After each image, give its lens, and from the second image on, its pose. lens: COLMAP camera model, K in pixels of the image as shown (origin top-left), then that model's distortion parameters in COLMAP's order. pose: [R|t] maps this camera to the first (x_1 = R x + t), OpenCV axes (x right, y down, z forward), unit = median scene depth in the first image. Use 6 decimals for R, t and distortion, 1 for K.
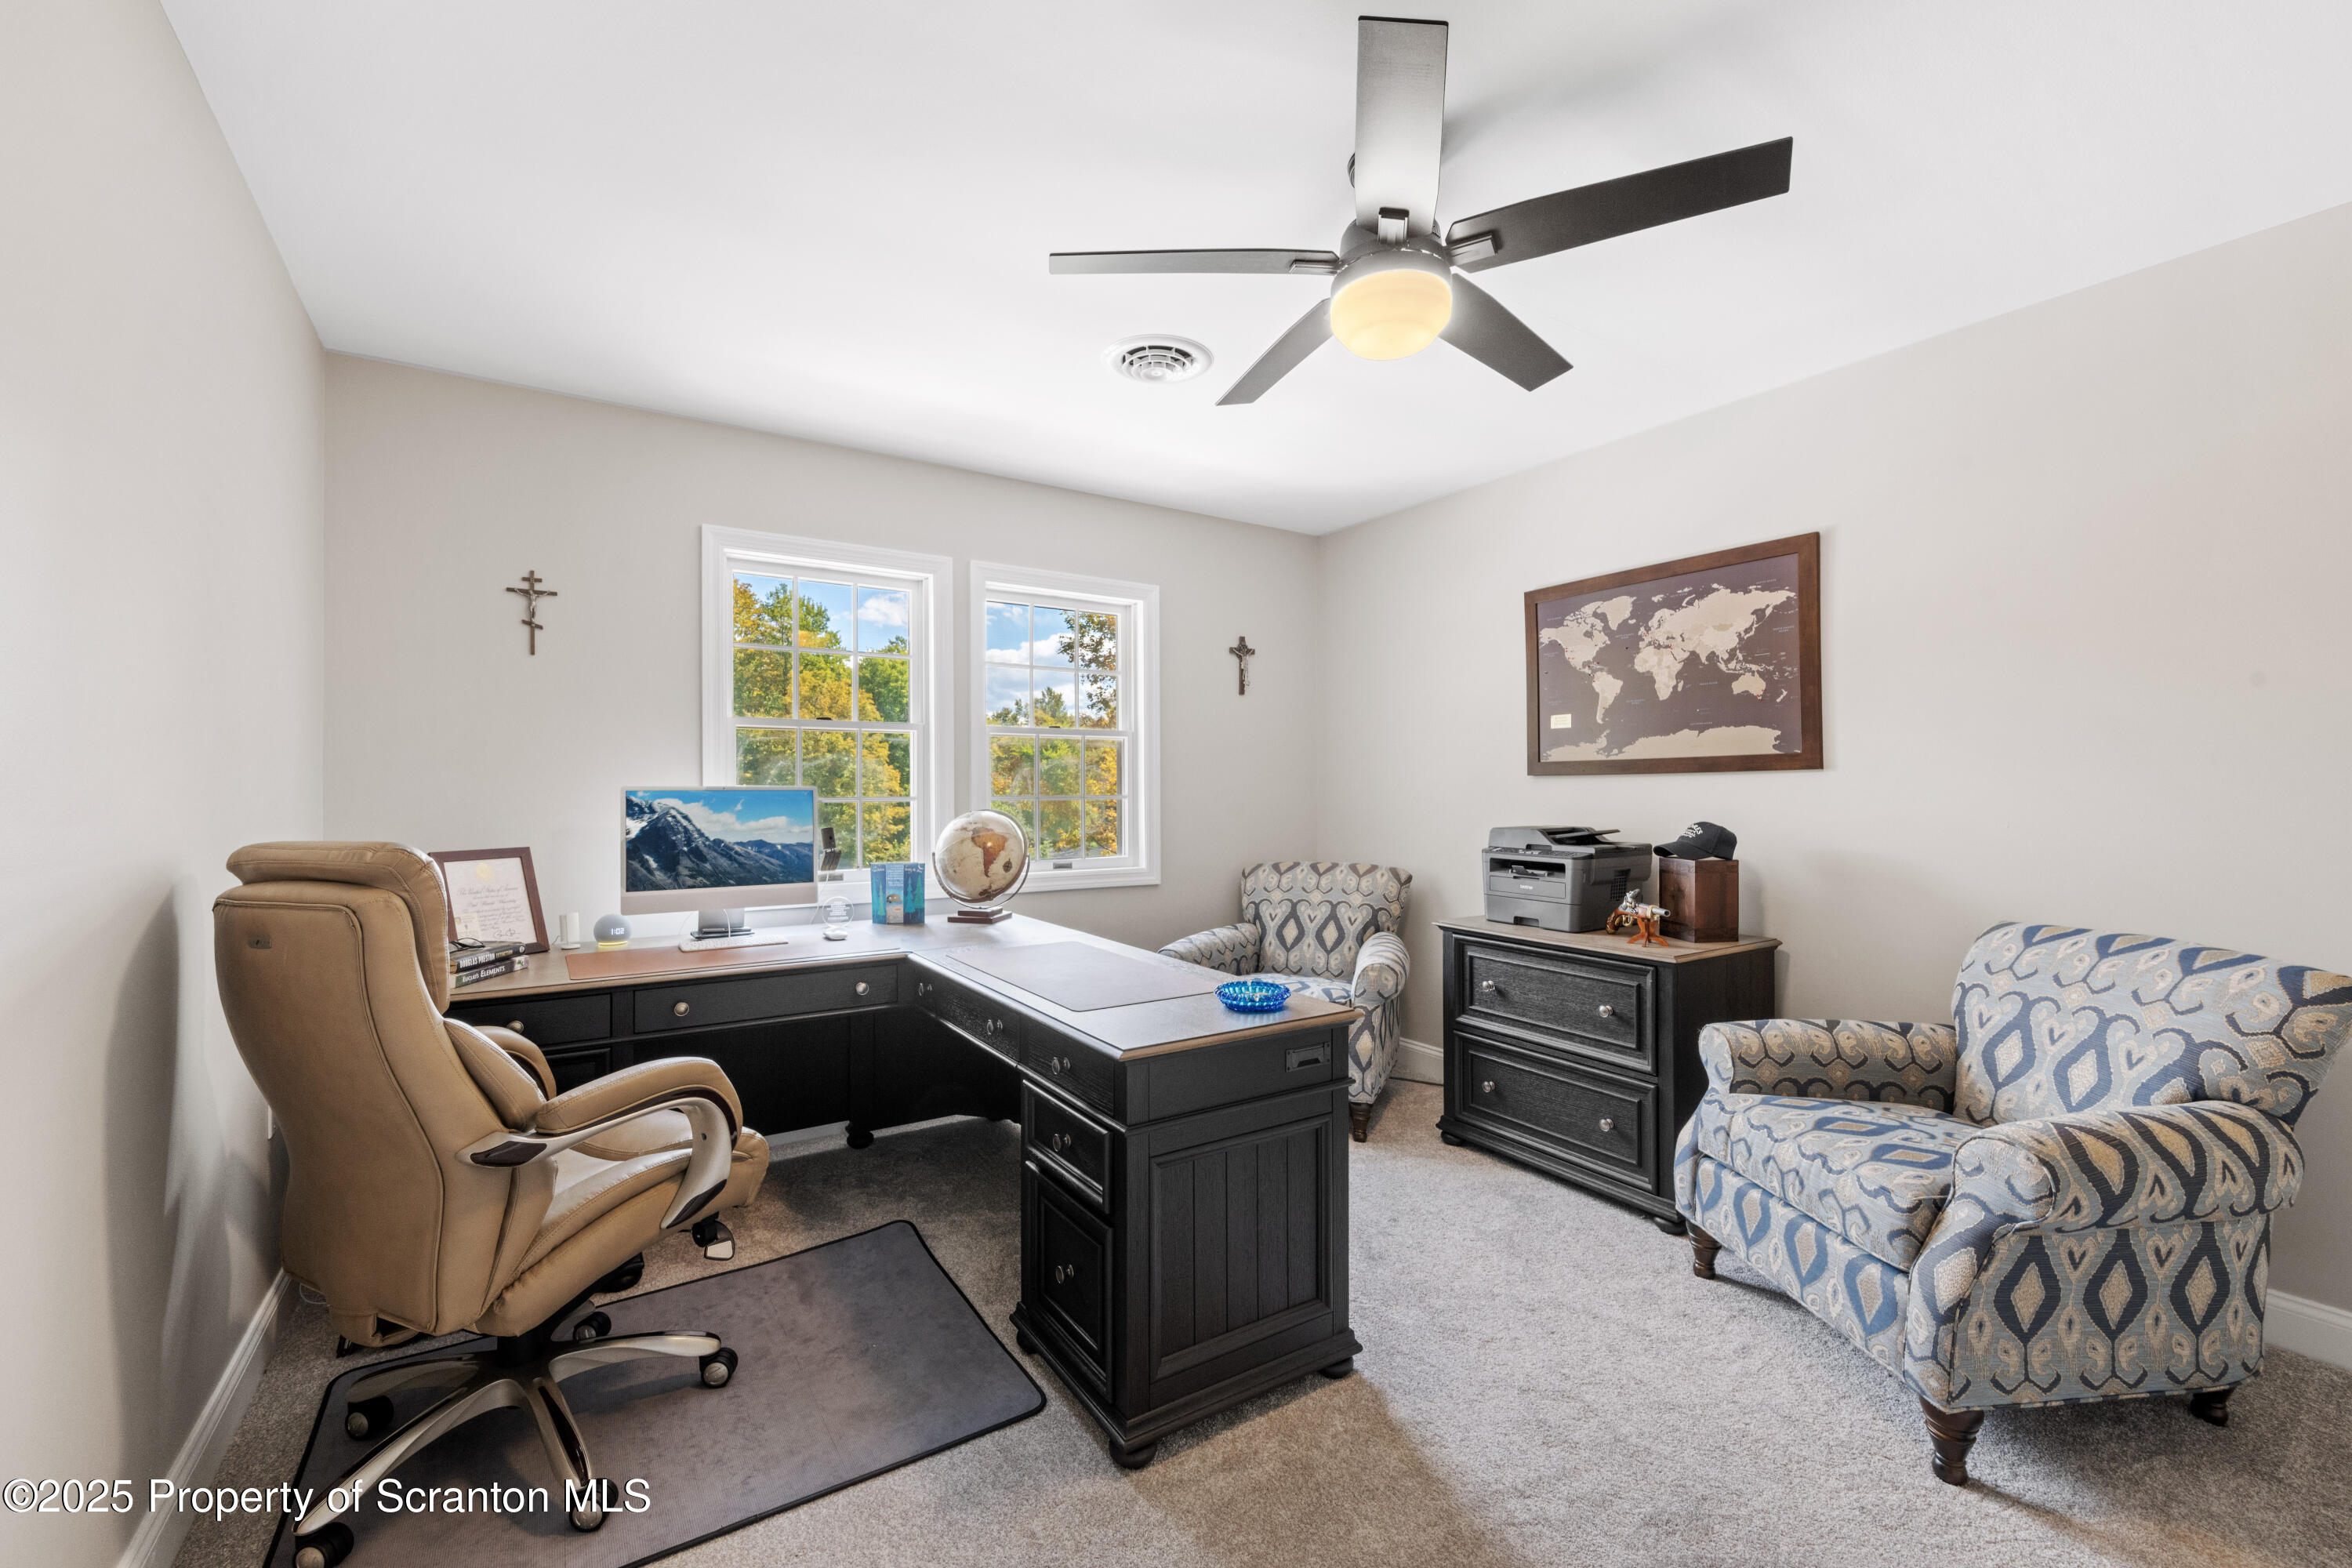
lens RADIAL K [[963.5, 0, 1171.6], [0, 963.5, 787.5], [0, 0, 1]] dist [0.002092, 0.000162]
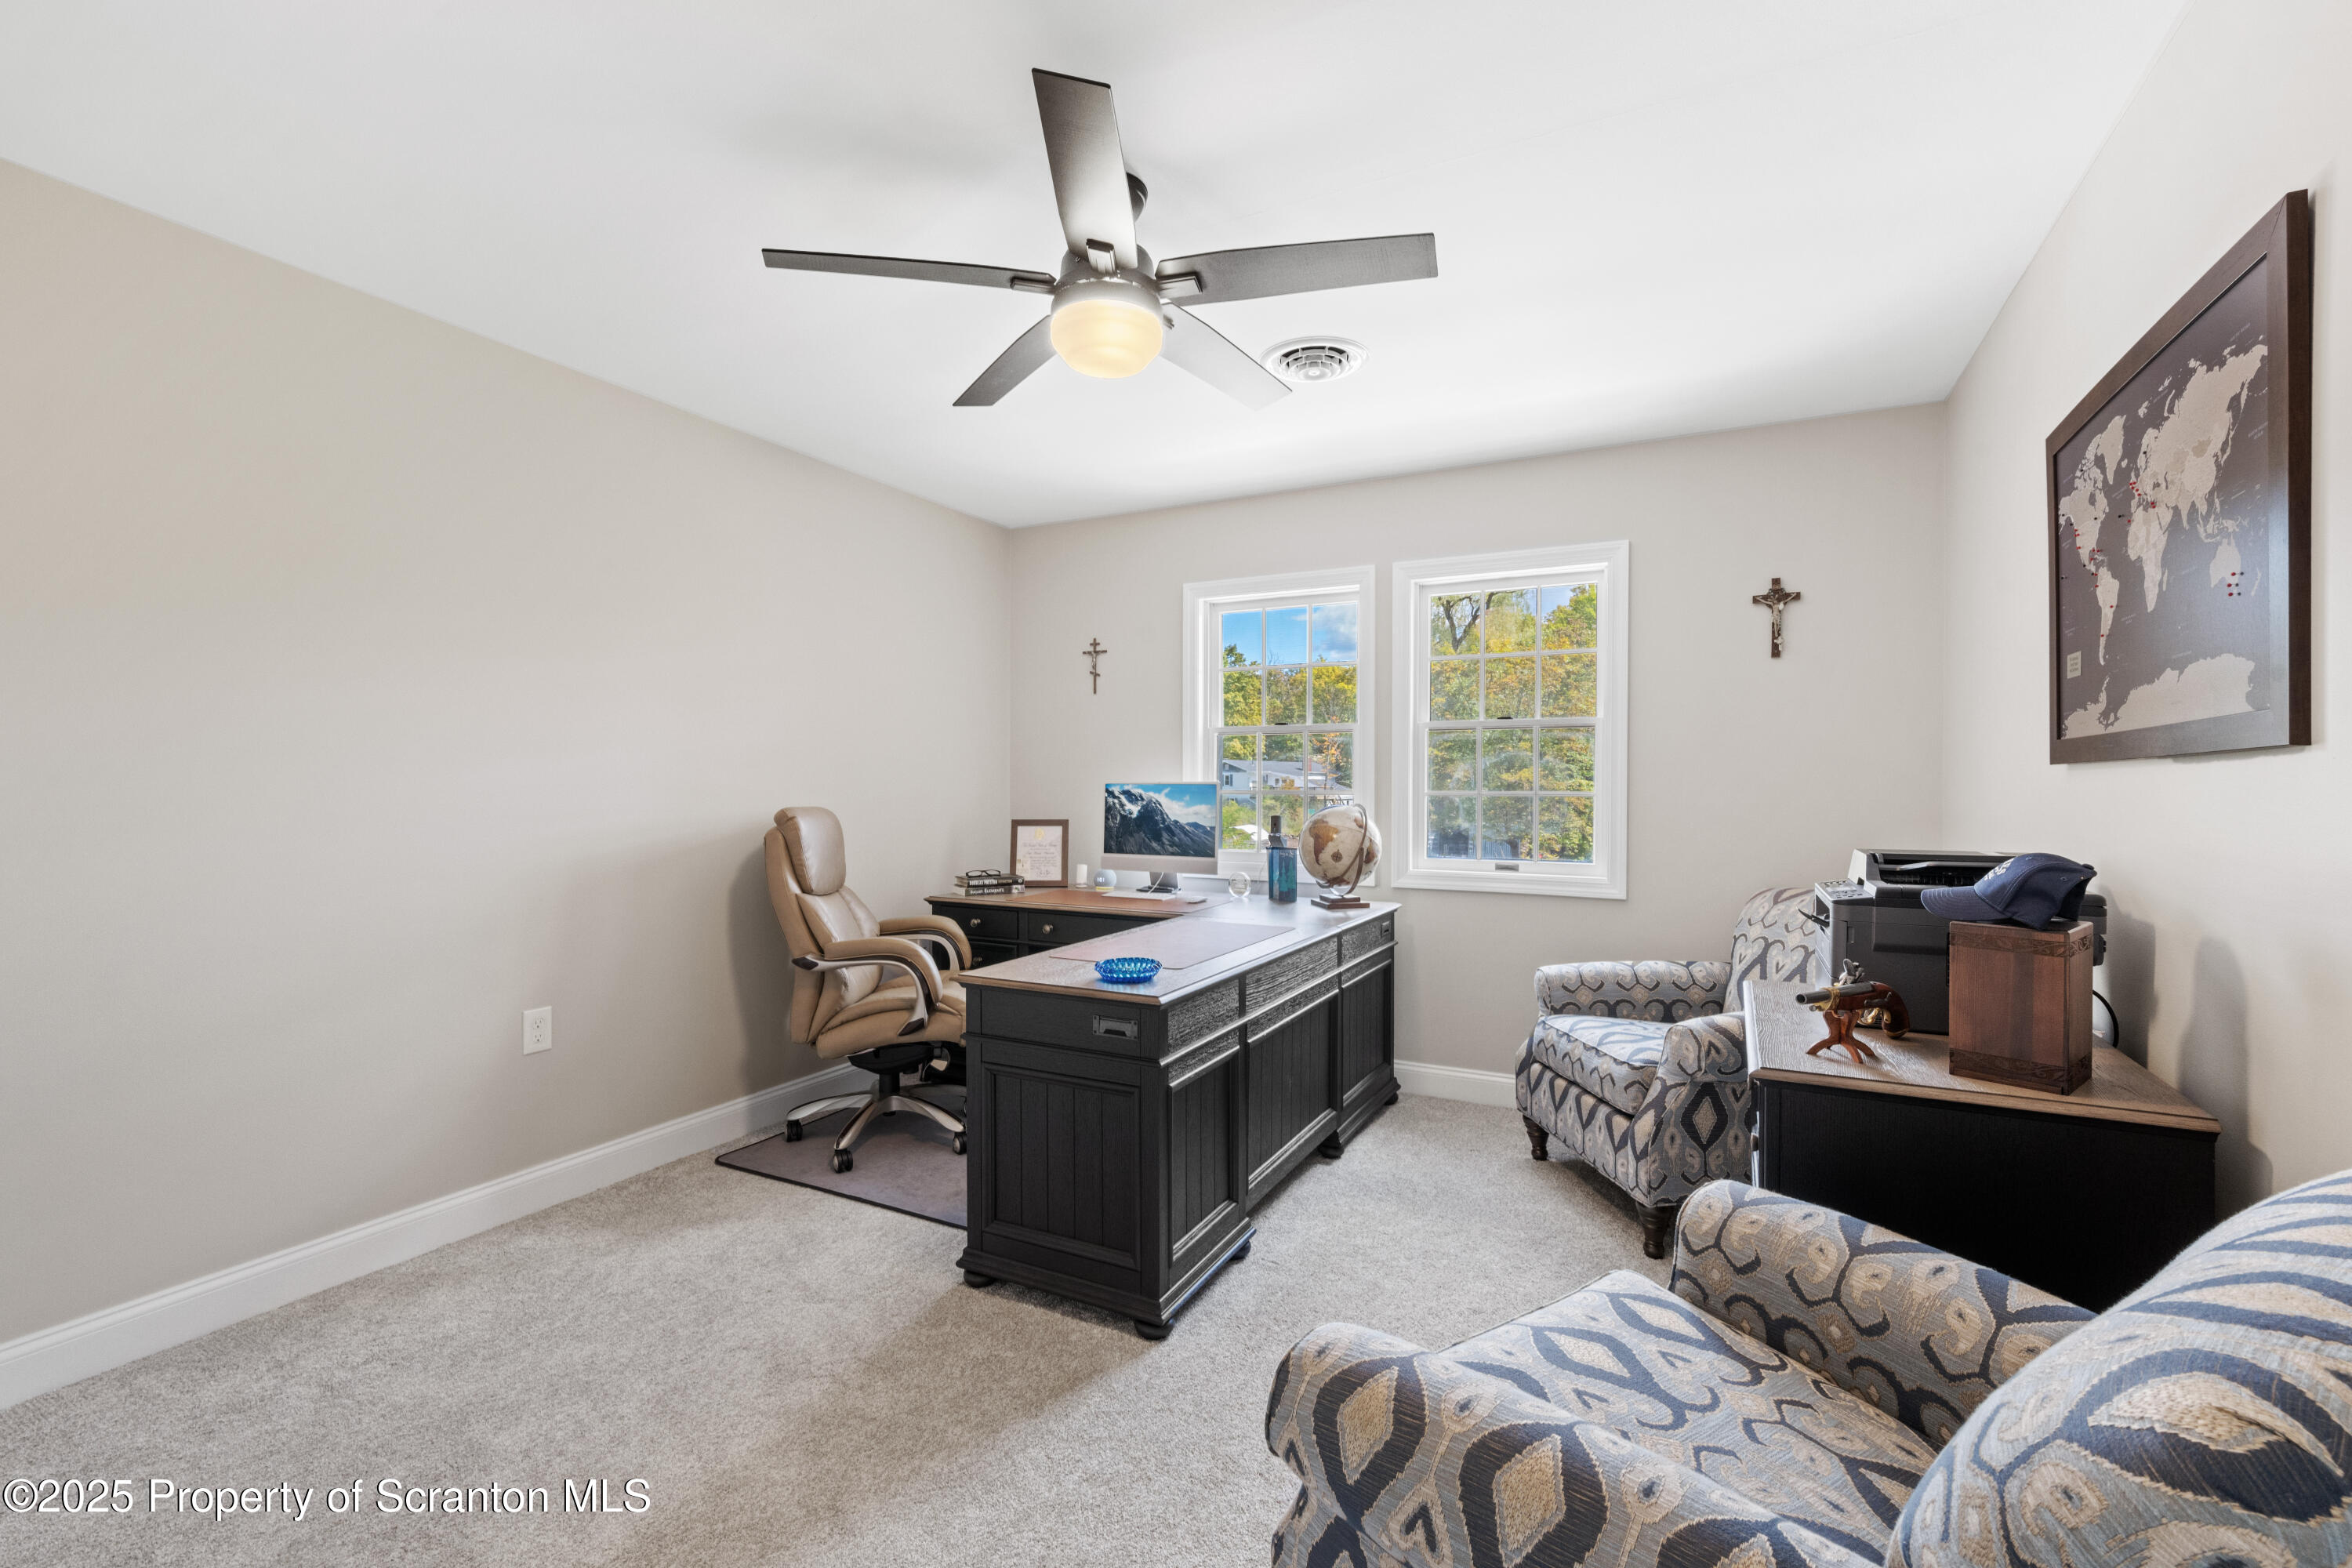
lens RADIAL K [[1019.4, 0, 1171.5], [0, 1019.4, 784.3], [0, 0, 1]] dist [0.000285, 0.000107]
pose [[0.483853, 0.004875, -0.875136, 0.776546], [-0.002618, 0.999988, 0.004123, -0.002269], [0.875145, 0.000296, 0.483860, 0.321125]]
